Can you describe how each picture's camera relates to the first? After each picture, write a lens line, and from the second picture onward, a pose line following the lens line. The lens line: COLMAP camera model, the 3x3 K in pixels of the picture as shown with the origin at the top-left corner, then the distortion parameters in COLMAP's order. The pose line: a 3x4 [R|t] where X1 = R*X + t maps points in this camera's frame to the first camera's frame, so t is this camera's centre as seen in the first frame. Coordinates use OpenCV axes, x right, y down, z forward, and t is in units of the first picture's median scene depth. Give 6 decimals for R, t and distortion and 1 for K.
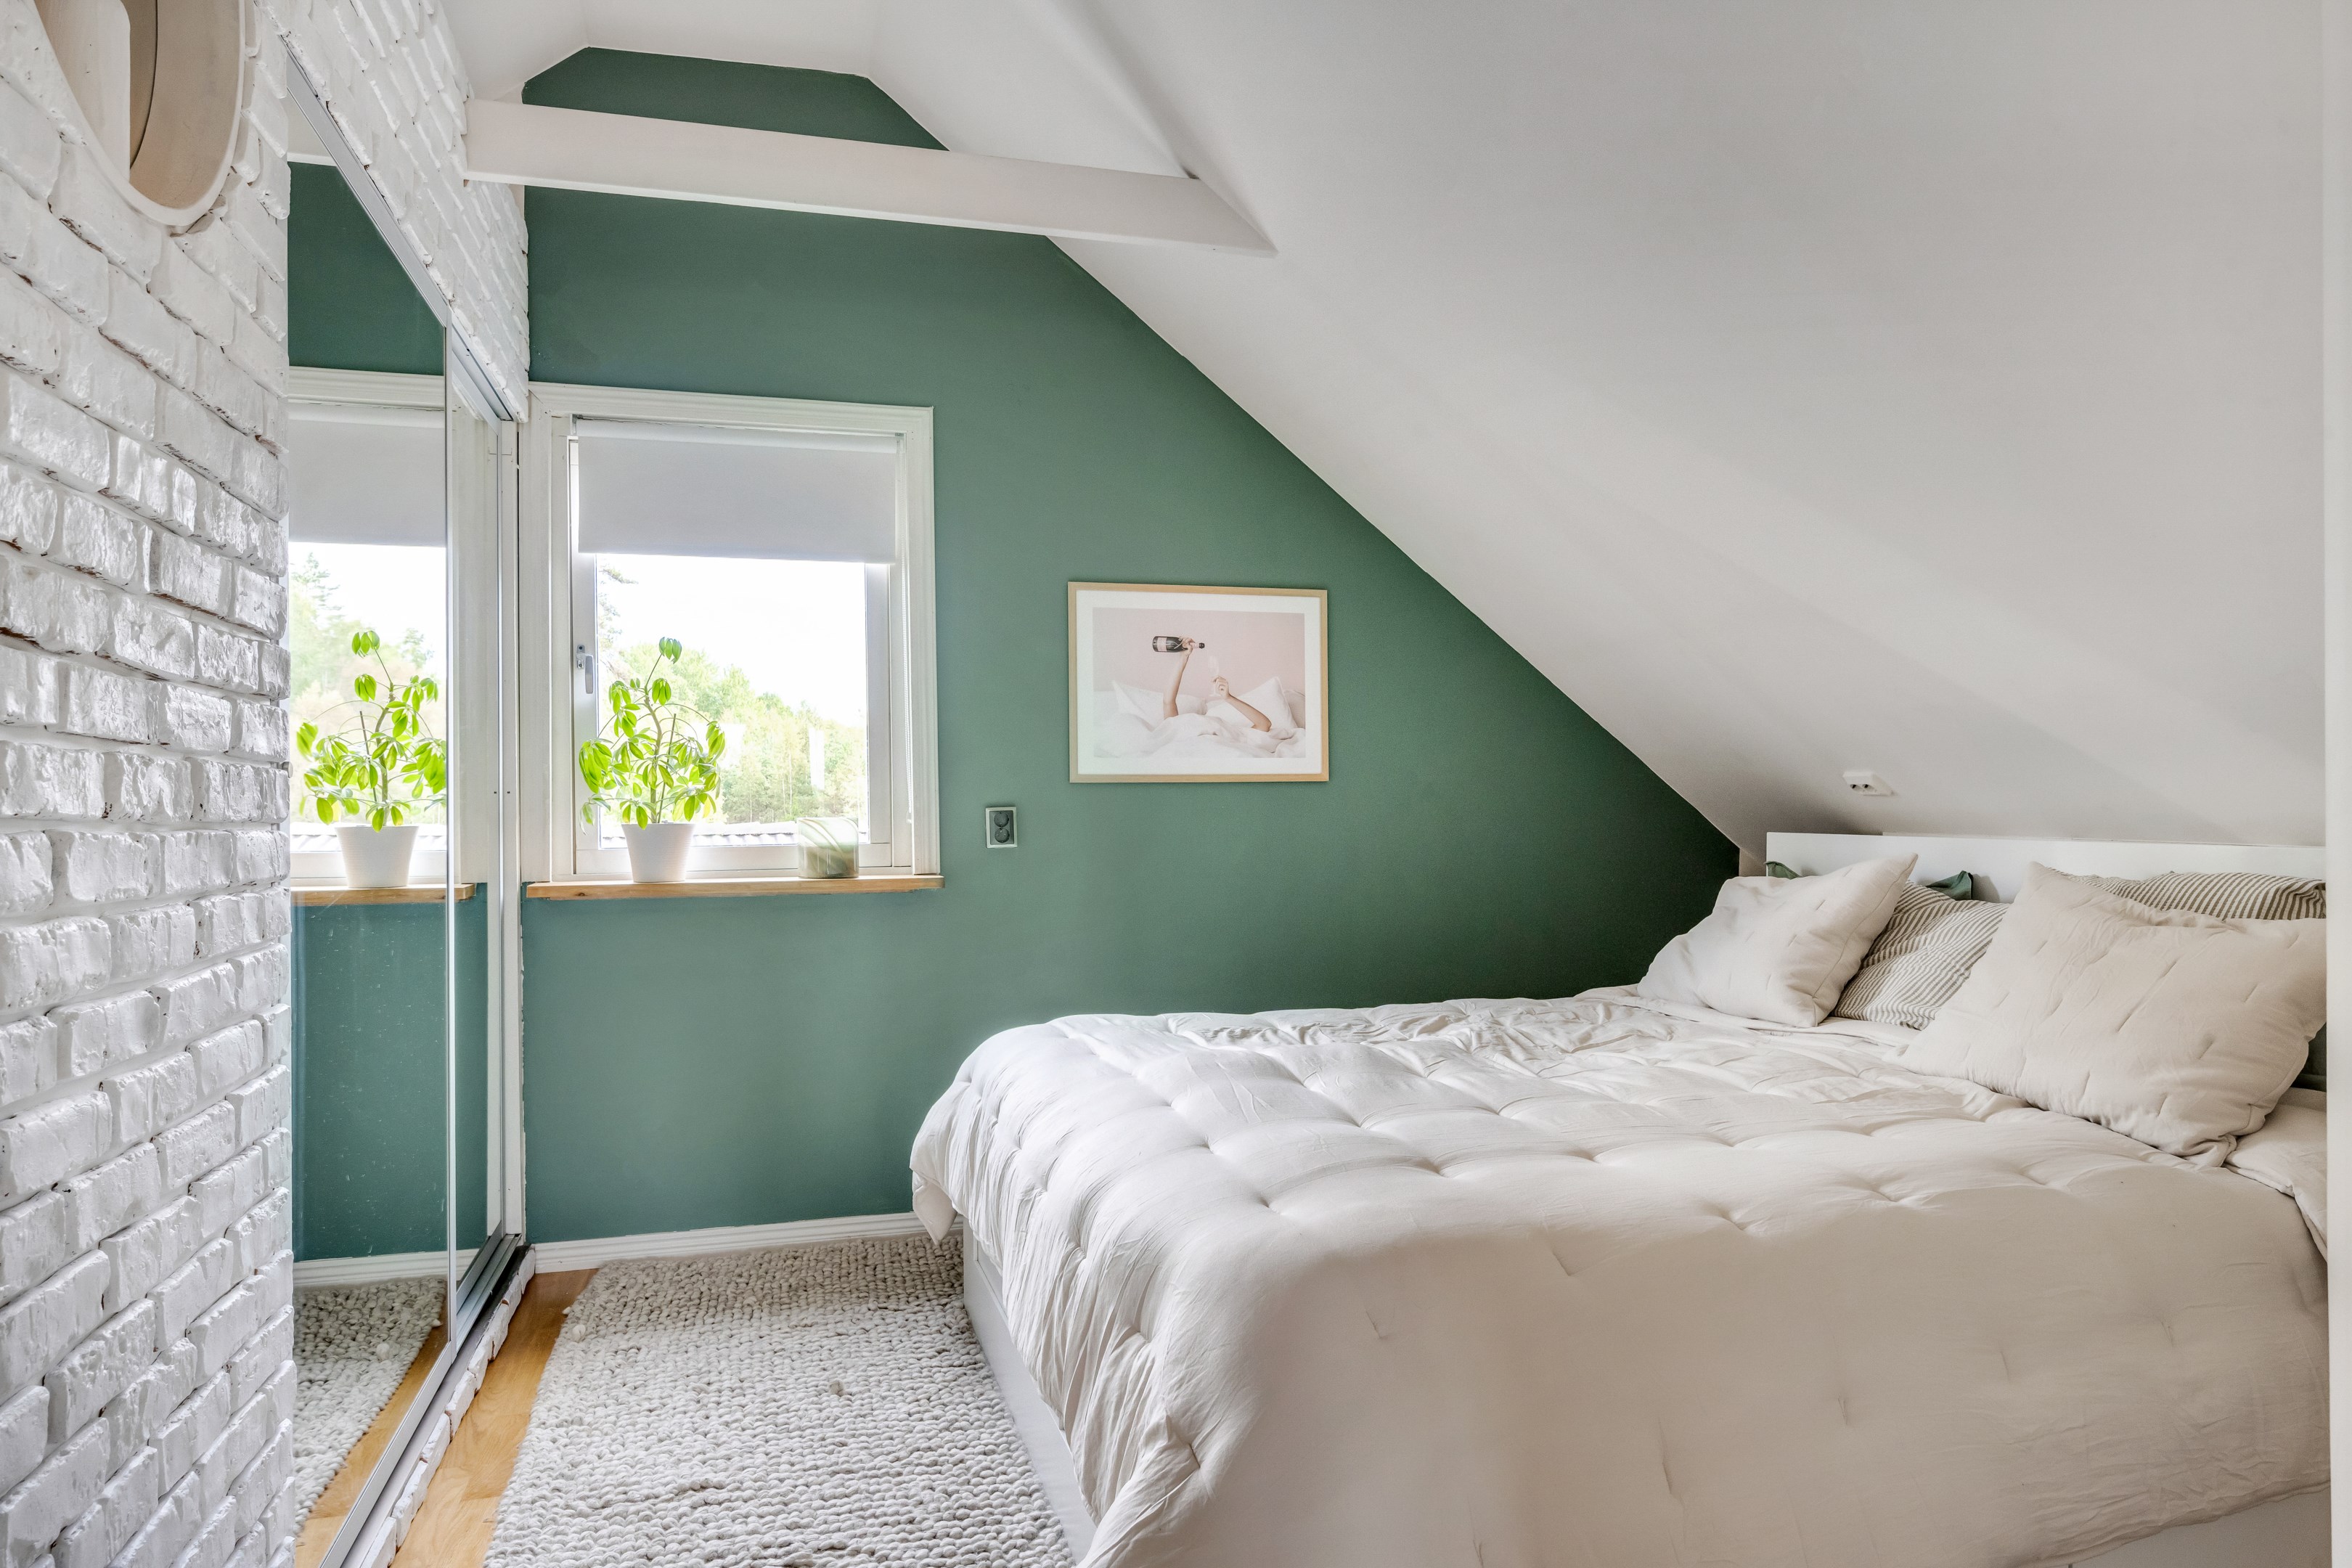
lens RADIAL K [[1464.4, 0, 1176.0], [0, 1464.4, 784.0], [0, 0, 1]] dist [-0.001013, 0.000459]
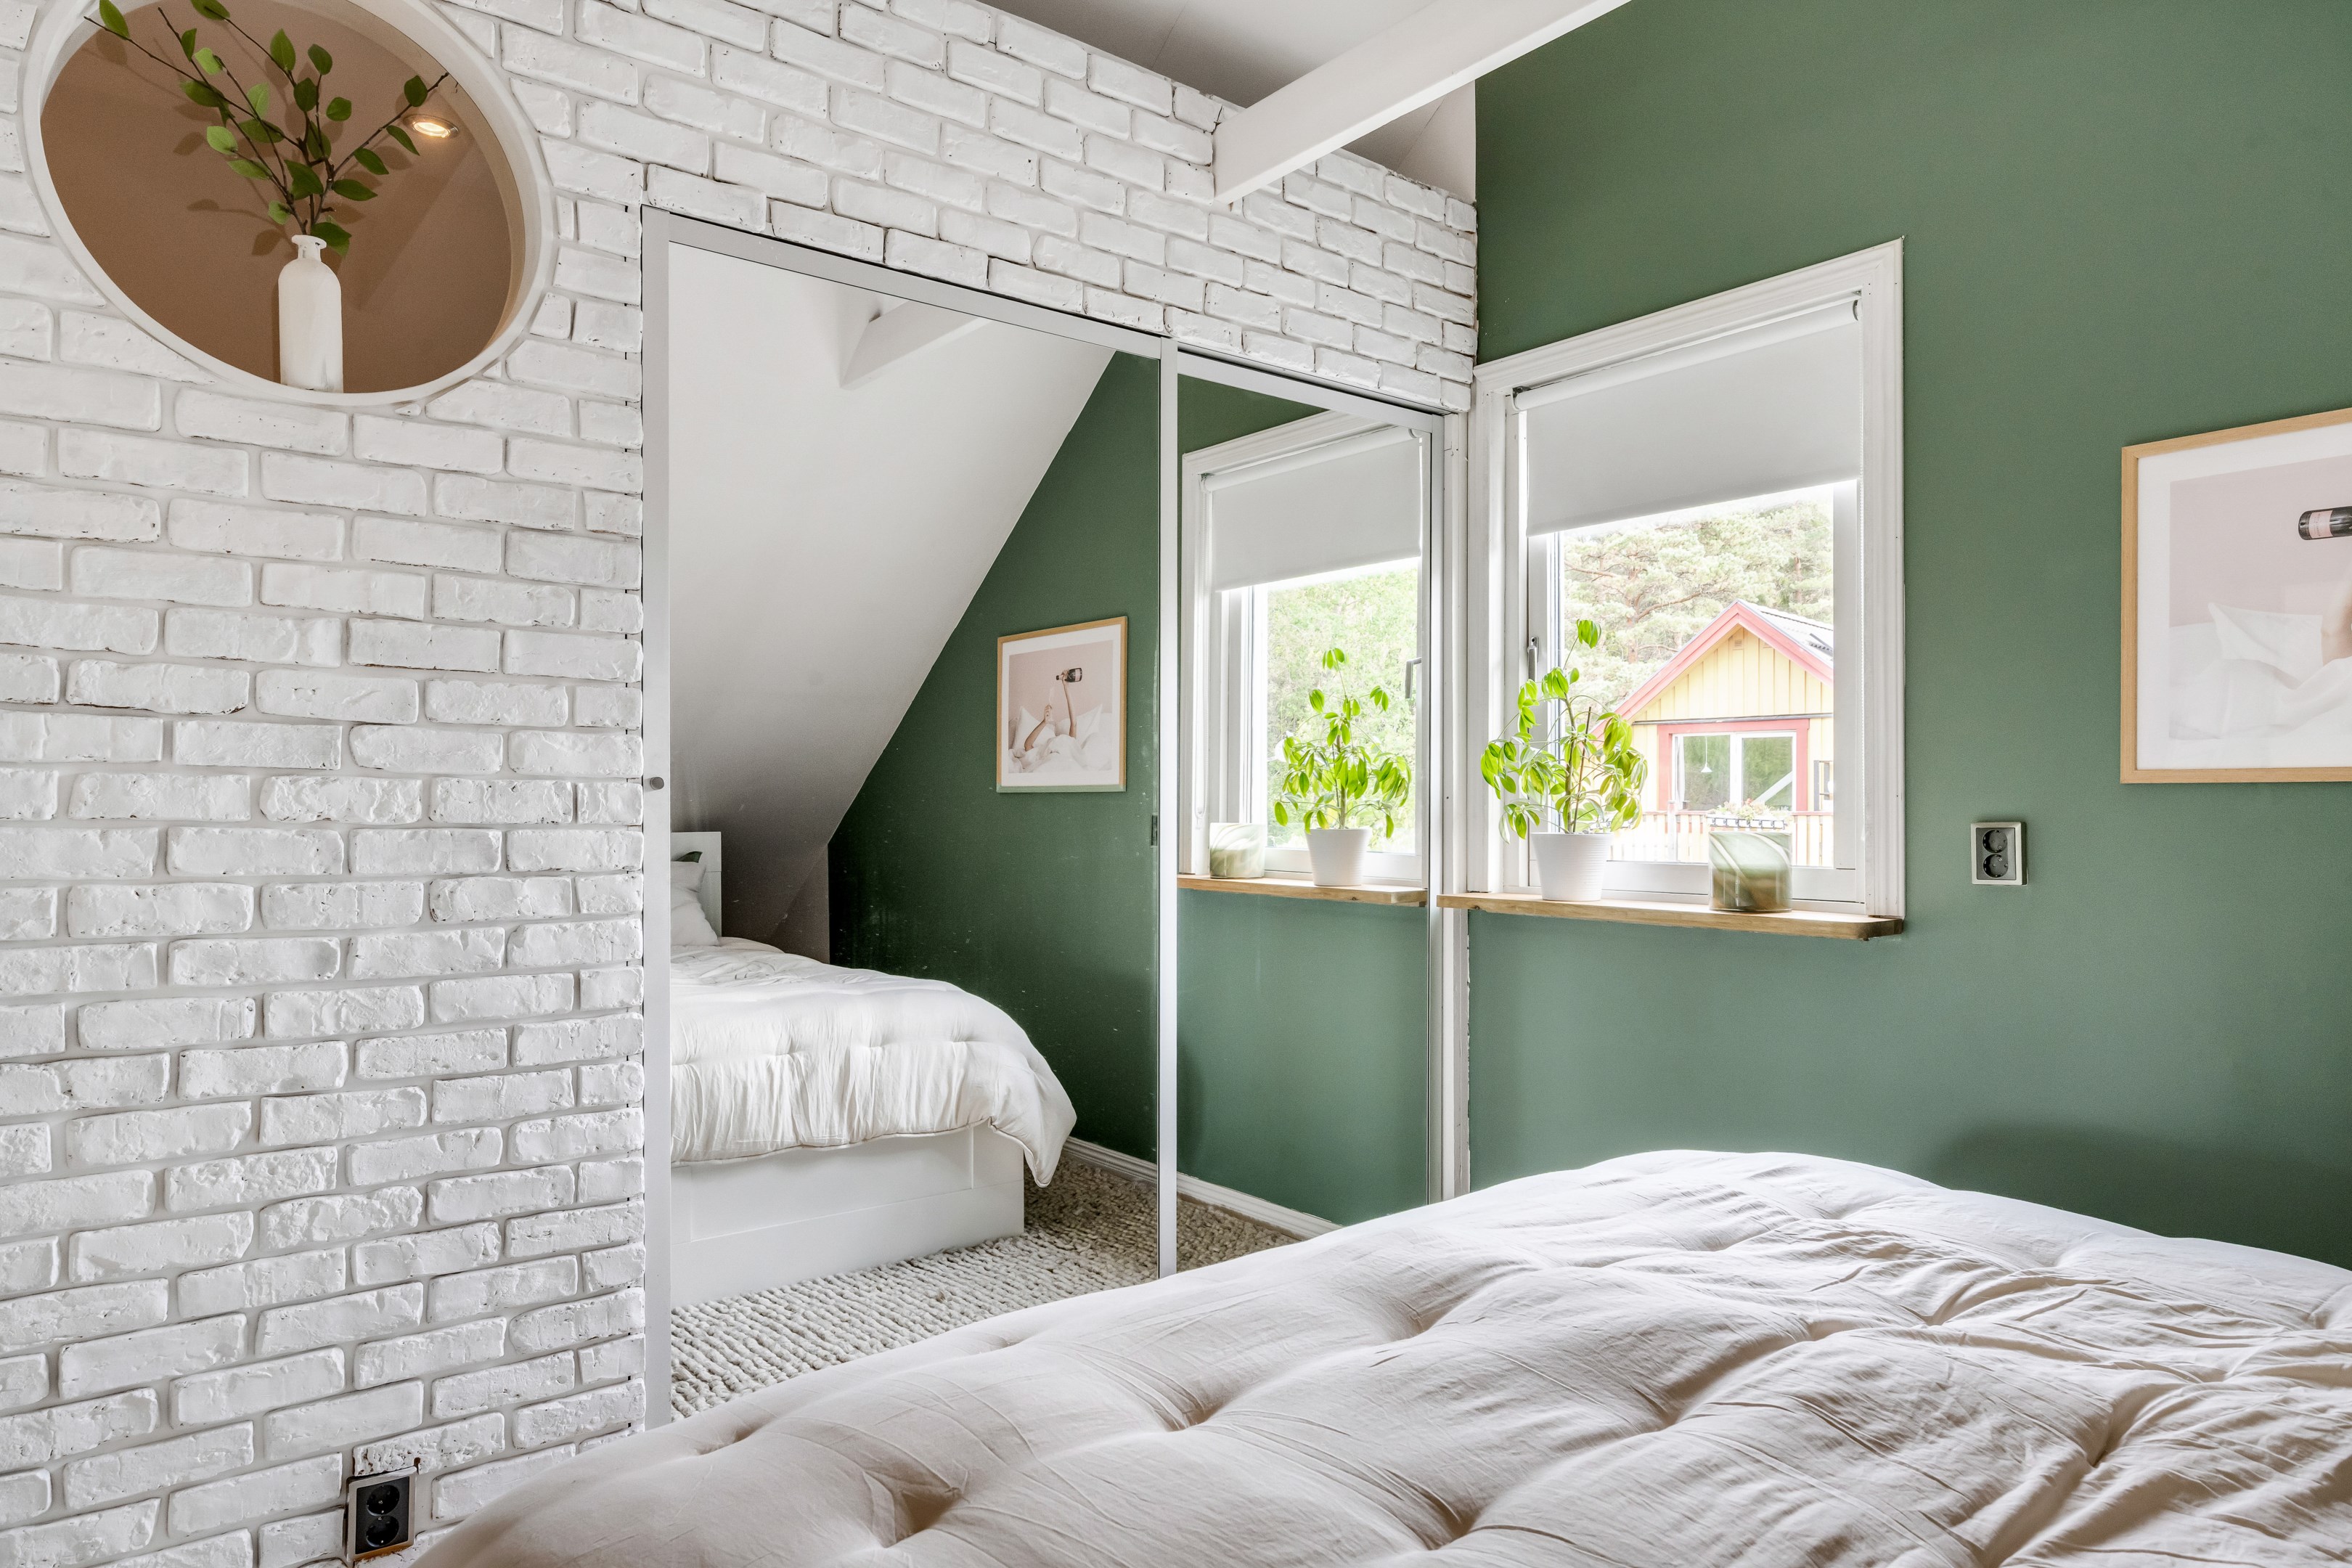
lens RADIAL K [[1464.4, 0, 1176.0], [0, 1464.4, 784.0], [0, 0, 1]] dist [-0.001013, 0.000459]
pose [[0.382375, -0.006561, -0.923984, 0.340893], [0.003710, 0.999978, -0.005565, 0.001000], [0.924000, -0.001300, 0.382391, 0.429661]]
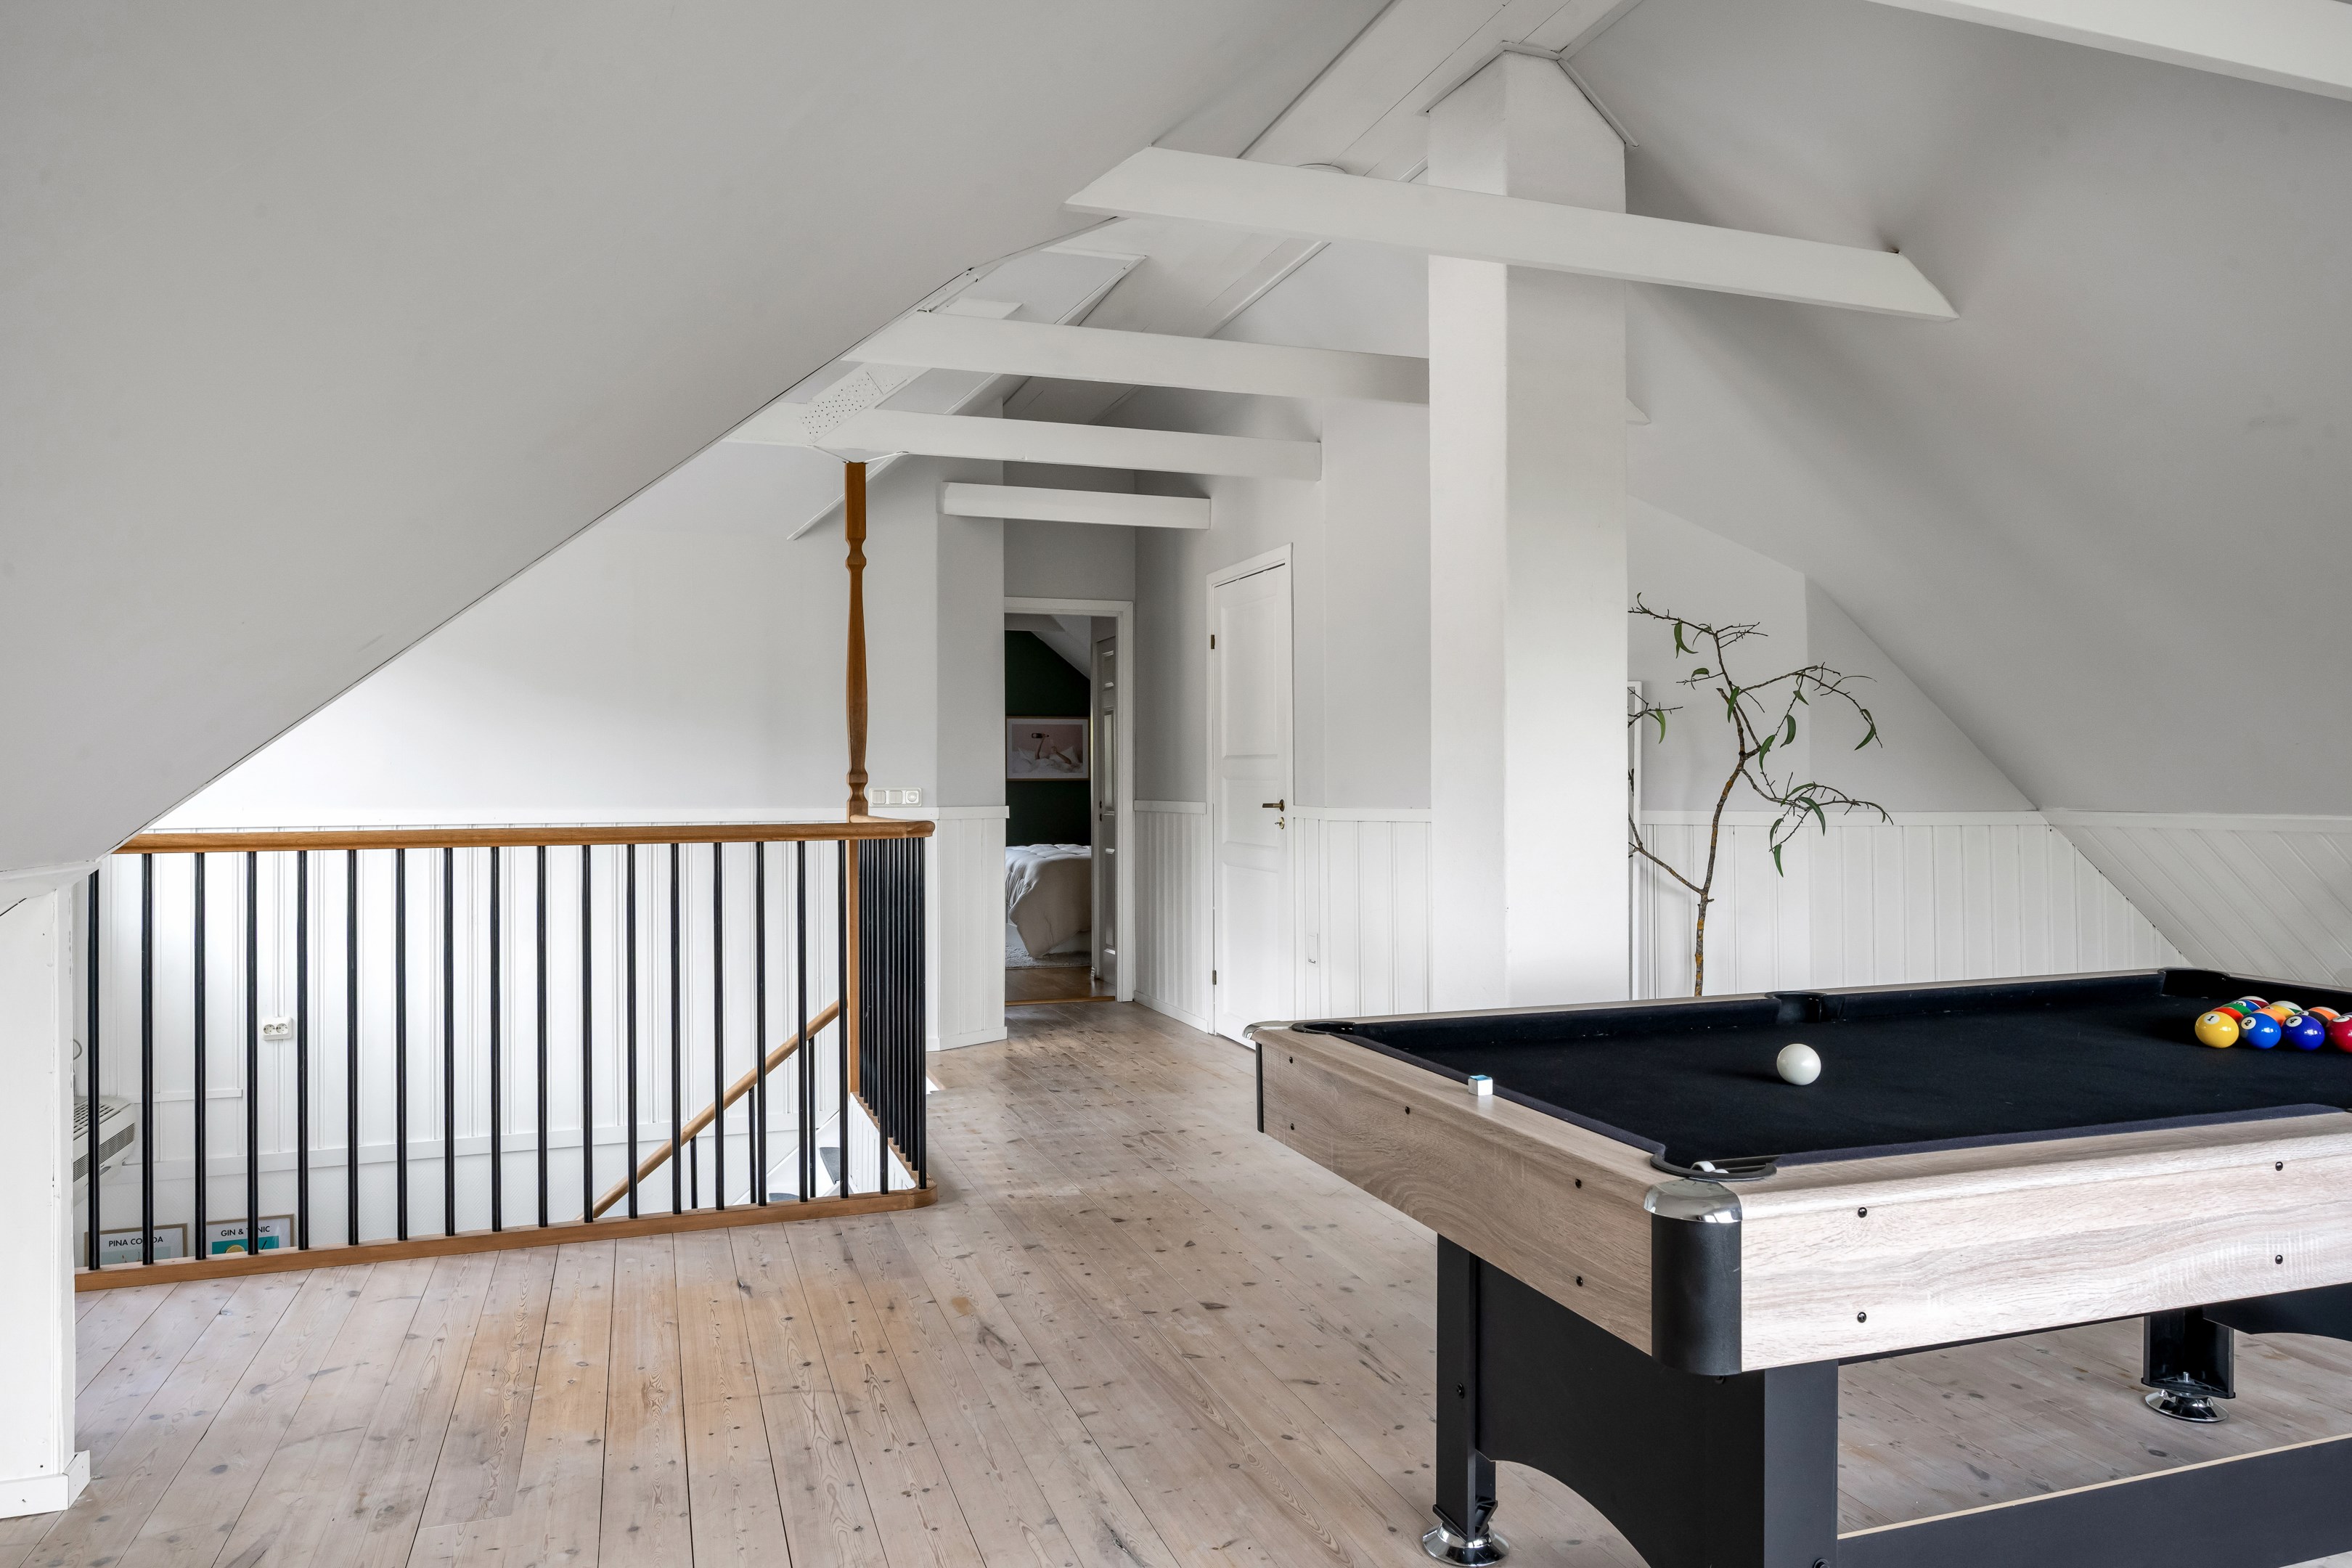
lens RADIAL K [[1464.4, 0, 1176.0], [0, 1464.4, 784.0], [0, 0, 1]] dist [-0.001013, 0.000459]
pose [[0.997949, 0.006865, 0.063640, 0.095318], [-0.007695, 0.999889, 0.012794, -0.037133], [-0.063545, -0.013258, 0.997891, -2.197972]]
